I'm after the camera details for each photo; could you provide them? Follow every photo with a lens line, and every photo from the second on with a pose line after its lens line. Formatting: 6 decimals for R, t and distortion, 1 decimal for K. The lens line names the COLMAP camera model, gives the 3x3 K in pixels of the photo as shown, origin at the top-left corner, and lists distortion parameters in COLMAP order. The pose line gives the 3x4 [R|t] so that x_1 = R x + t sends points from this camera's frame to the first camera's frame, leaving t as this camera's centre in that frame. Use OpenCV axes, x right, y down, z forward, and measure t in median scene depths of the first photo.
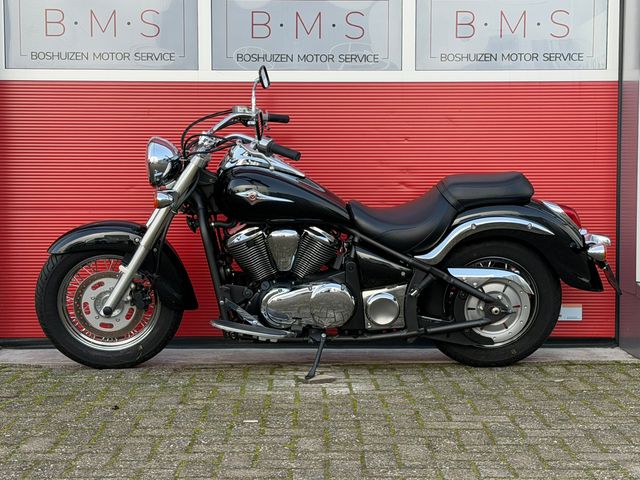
lens RADIAL K [[1278.7, 0, 323.5], [0, 1278.7, 238.7], [0, 0, 1]] dist [0.163865, 0.000000]
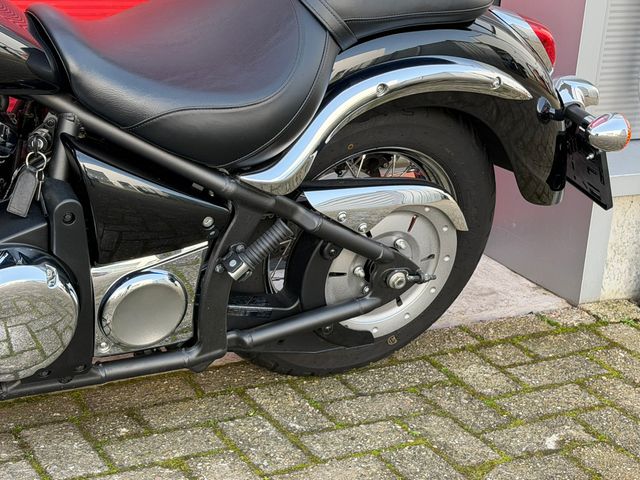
lens RADIAL K [[1278.7, 0, 341.5], [0, 1278.7, 250.0], [0, 0, 1]] dist [0.163865, 0.000000]
pose [[0.876743, -0.093261, 0.471831, -0.079809], [-0.051678, 0.957074, 0.285199, -0.072367], [-0.478175, -0.274430, 0.834288, 0.659937]]
